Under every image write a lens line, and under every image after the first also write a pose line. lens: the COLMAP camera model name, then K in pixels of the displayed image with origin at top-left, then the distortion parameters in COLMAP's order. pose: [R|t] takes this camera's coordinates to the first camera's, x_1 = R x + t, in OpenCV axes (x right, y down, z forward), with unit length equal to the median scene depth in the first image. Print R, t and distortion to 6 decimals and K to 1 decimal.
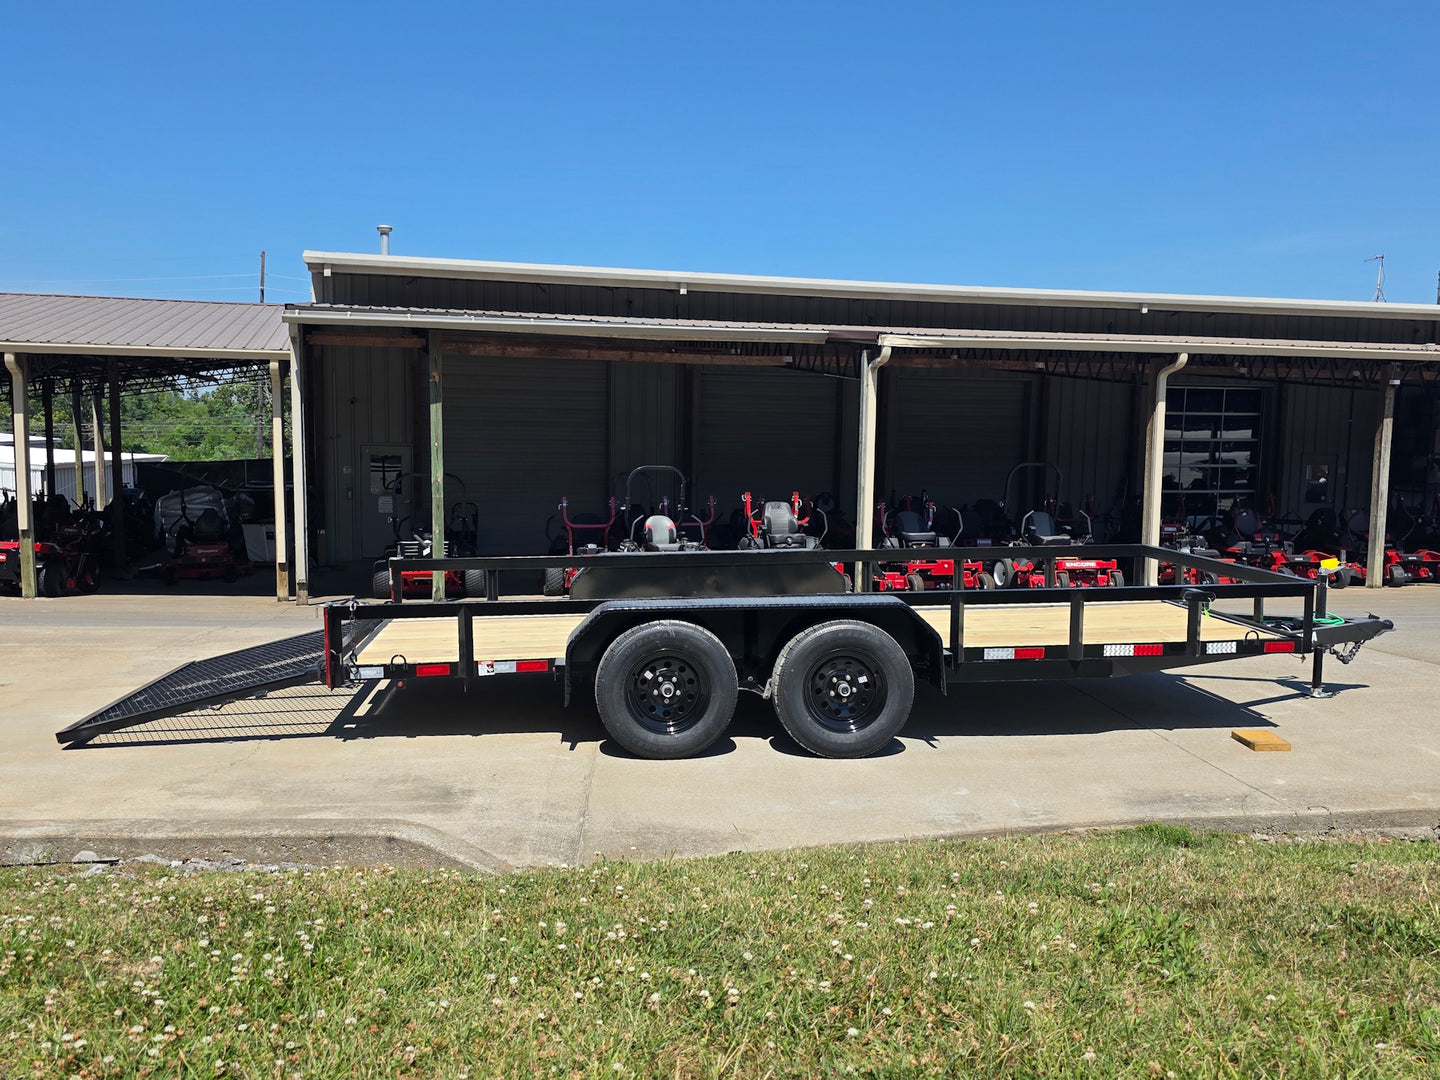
lens RADIAL K [[1315.3, 0, 712.9], [0, 1315.3, 550.8], [0, 0, 1]] dist [0.066877, -0.048116]
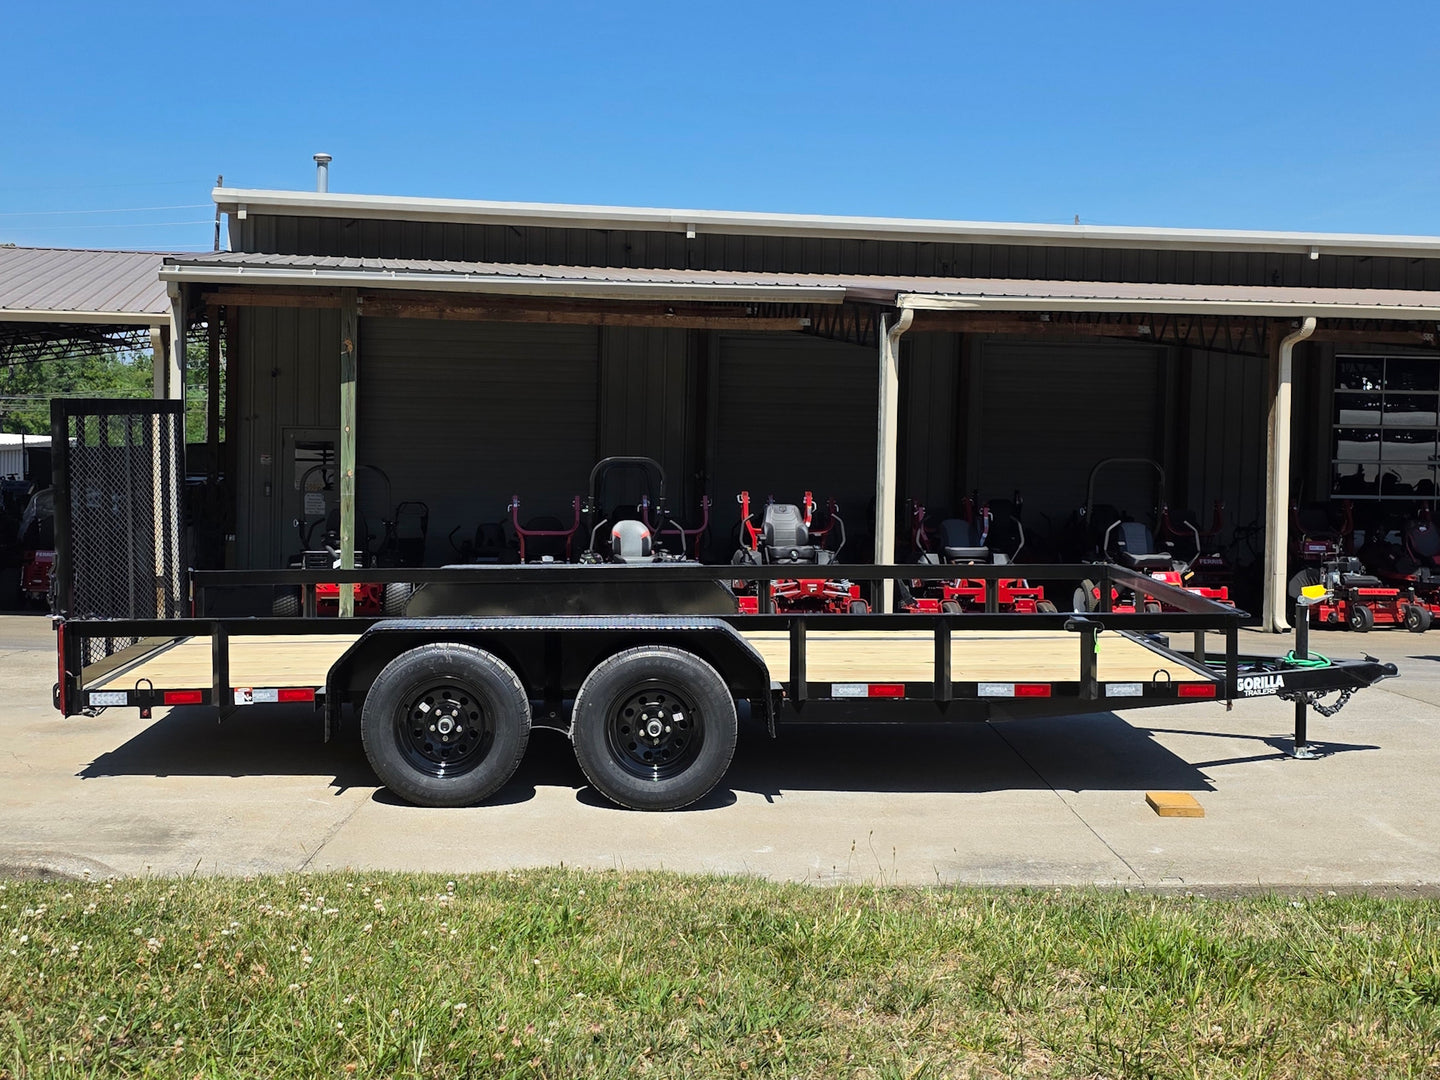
lens RADIAL K [[1805.3, 0, 673.5], [0, 1805.3, 414.0], [0, 0, 1]] dist [0.067299, 0.000000]
pose [[0.995835, 0.005350, -0.091021, 0.205692], [-0.013119, 0.996296, -0.084978, 0.001645], [0.090229, 0.085818, 0.992217, -0.167996]]
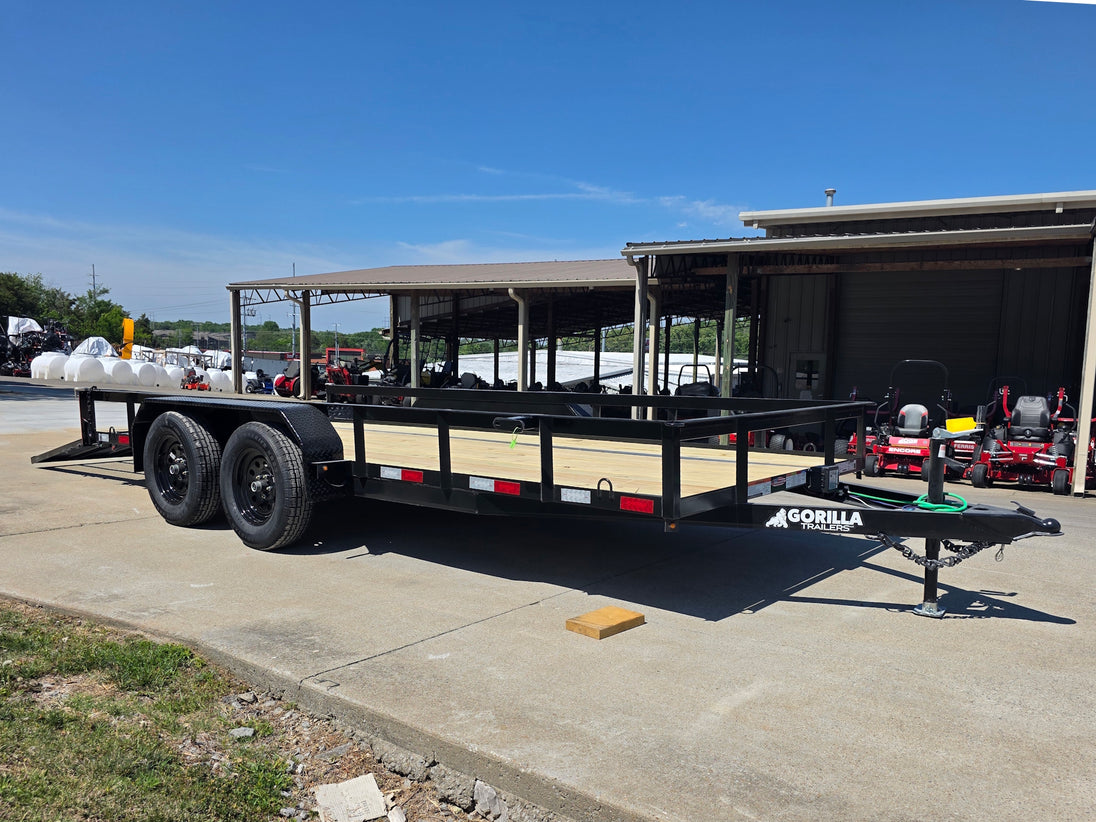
lens RADIAL K [[885.3, 0, 565.8], [0, 885.3, 434.3], [0, 0, 1]] dist [0.065350, -0.040316]
pose [[0.691843, 0.068432, -0.718798, 0.762929], [-0.081670, 0.996527, 0.016264, 0.027939], [0.717414, 0.047452, 0.695029, 0.625761]]
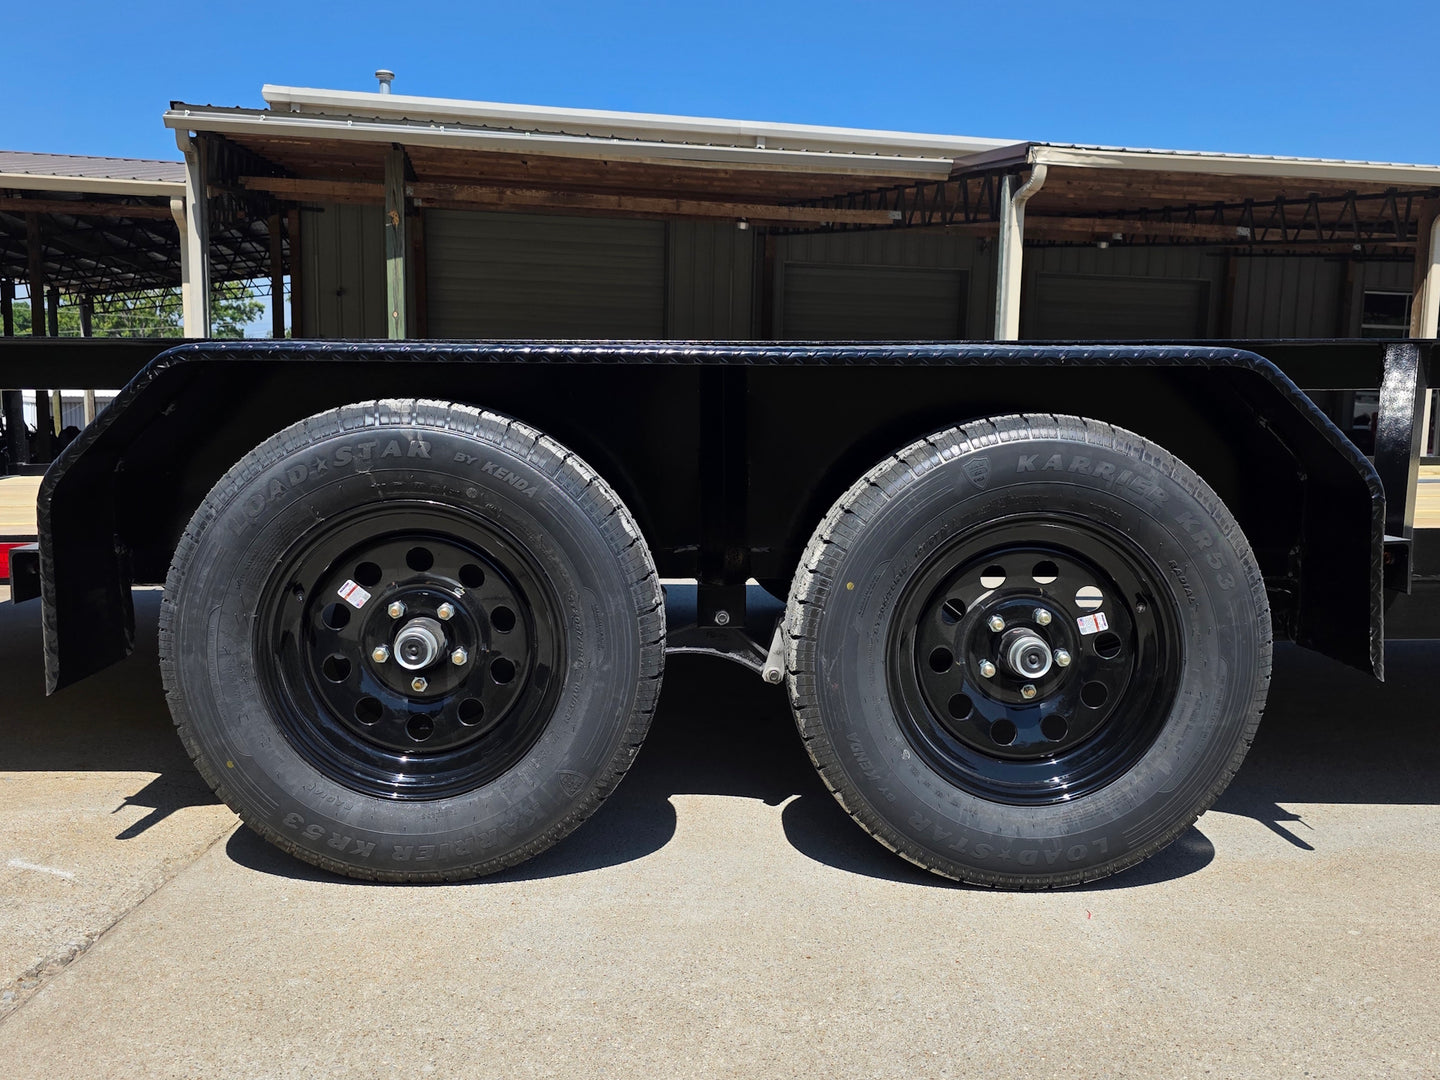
lens RADIAL K [[1346.7, 0, 733.9], [0, 1346.7, 566.3], [0, 0, 1]] dist [0.022561, 0.000000]
pose [[0.997848, 0.015946, -0.063603, 0.050059], [-0.014095, 0.999467, 0.029460, 0.073216], [0.064039, -0.028500, 0.997540, 0.659871]]
